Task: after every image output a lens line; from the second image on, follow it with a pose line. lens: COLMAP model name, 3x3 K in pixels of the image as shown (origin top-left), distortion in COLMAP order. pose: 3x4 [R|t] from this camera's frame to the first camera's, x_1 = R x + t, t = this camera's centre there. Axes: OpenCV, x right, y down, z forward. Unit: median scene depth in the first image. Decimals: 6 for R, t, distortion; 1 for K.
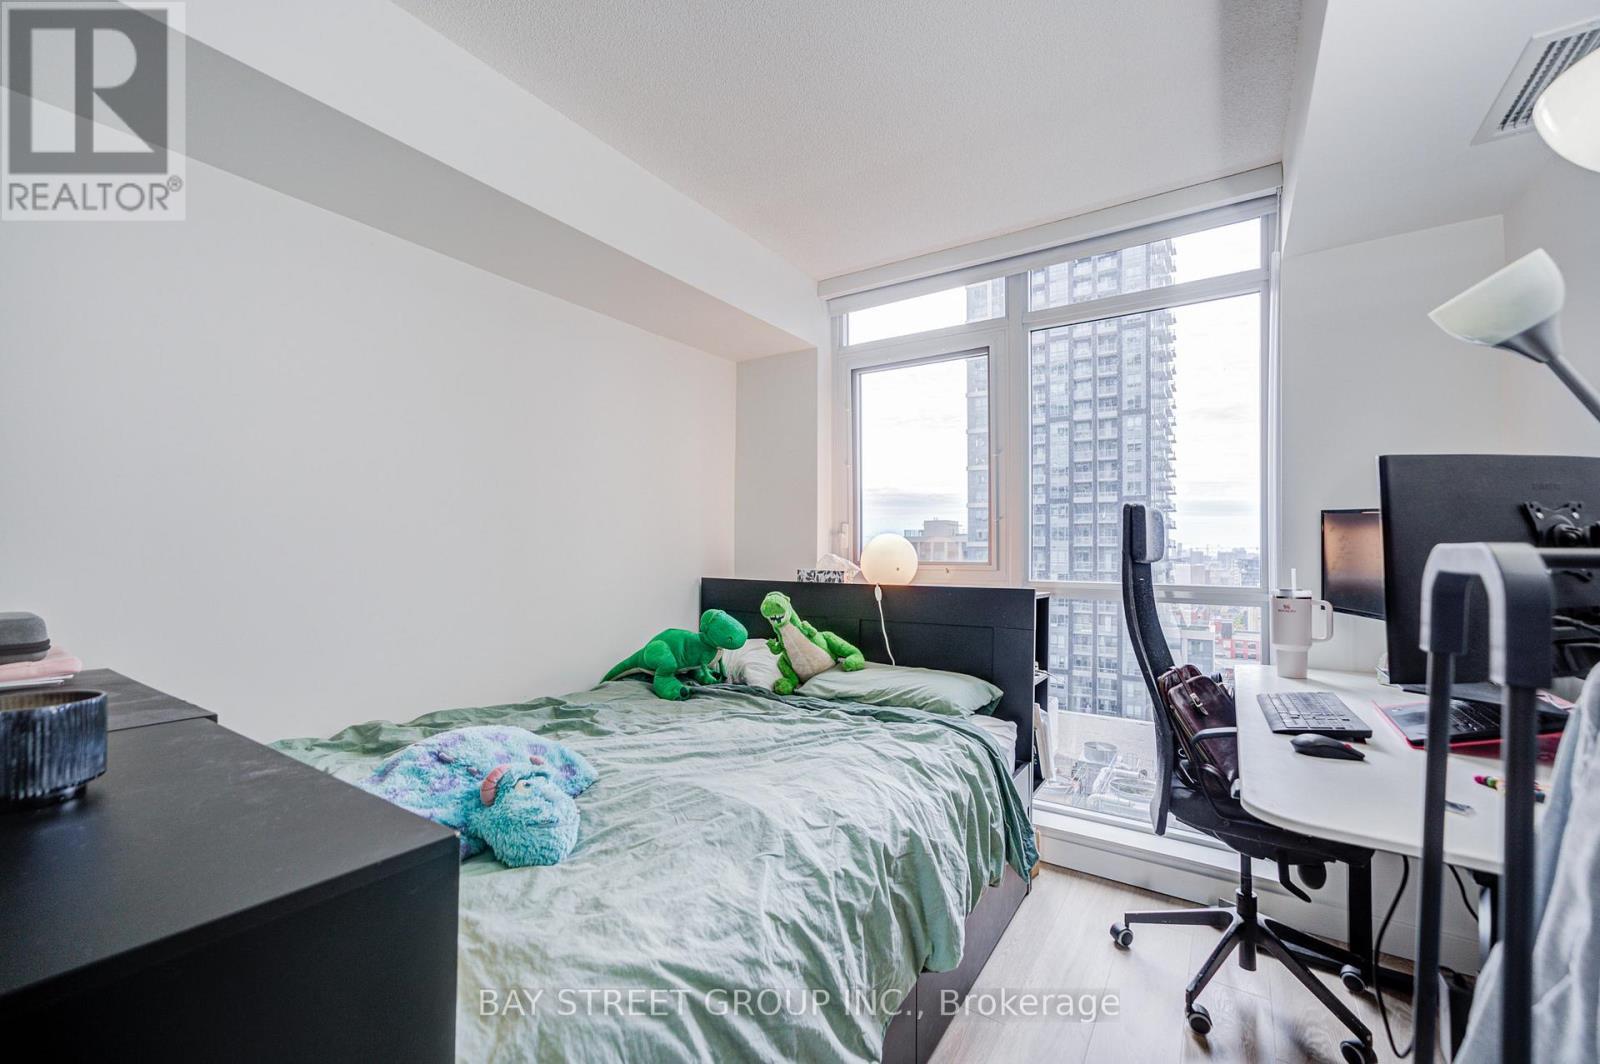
lens RADIAL K [[650.5, 0, 820.8], [0, 650.5, 544.4], [0, 0, 1]] dist [-0.017379, 0.003713]
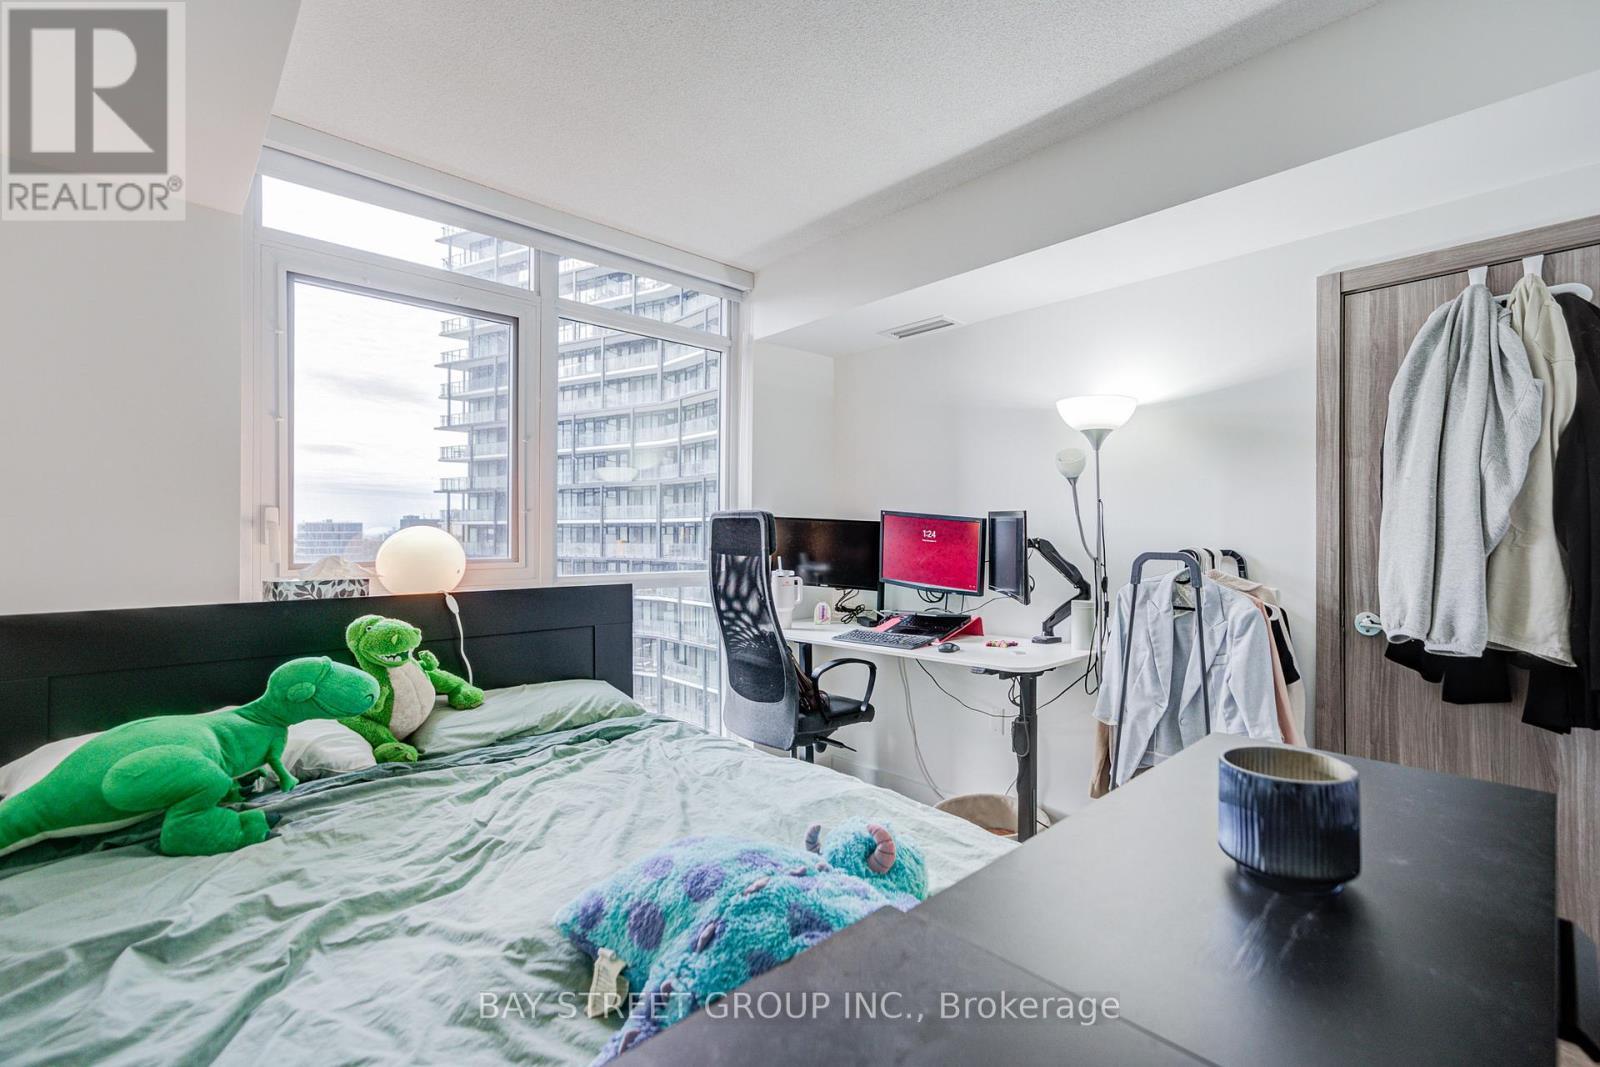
lens RADIAL K [[686.8, 0, 849.8], [0, 686.8, 528.1], [0, 0, 1]] dist [-0.003833, 0.000468]
pose [[0.226538, 0.005572, 0.973986, -0.568446], [-0.015037, 0.999884, -0.002223, -0.019621], [-0.973886, -0.014142, 0.226596, 0.338661]]
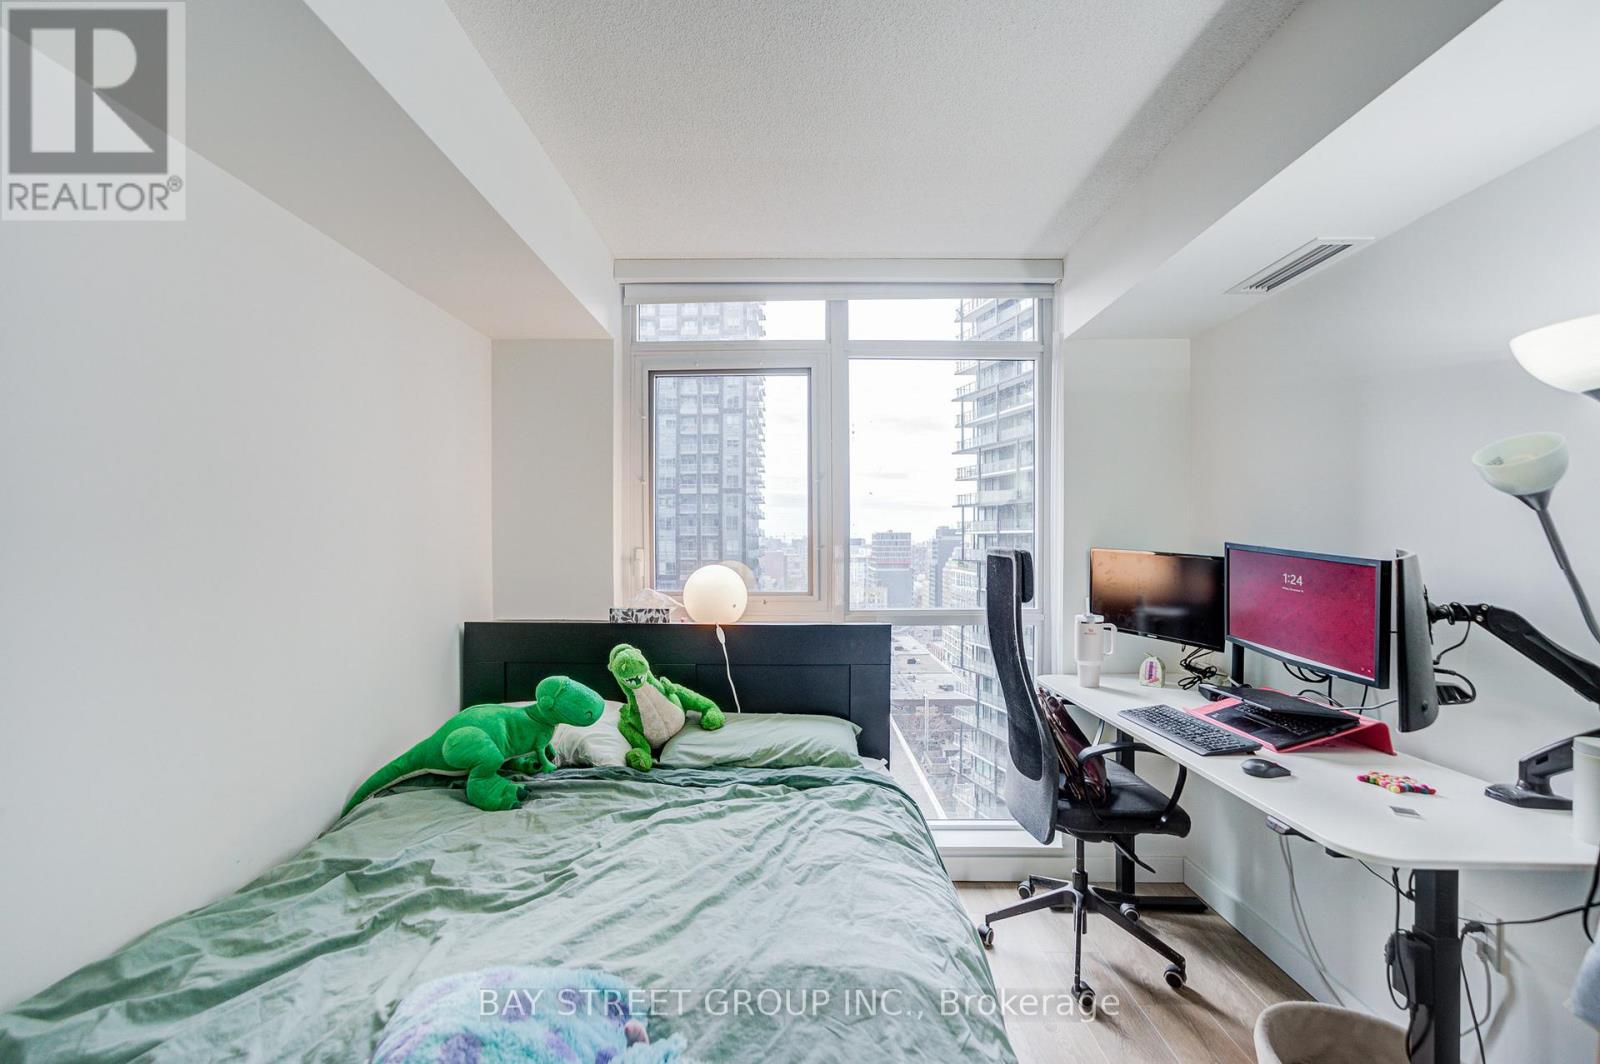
lens RADIAL K [[650.5, 0, 802.2], [0, 650.5, 544.3], [0, 0, 1]] dist [-0.017379, 0.003713]
pose [[0.847209, -0.008647, 0.531189, -0.278204], [-0.001918, 0.999811, 0.019336, -0.062826], [-0.531256, -0.017401, 0.847033, 0.174101]]
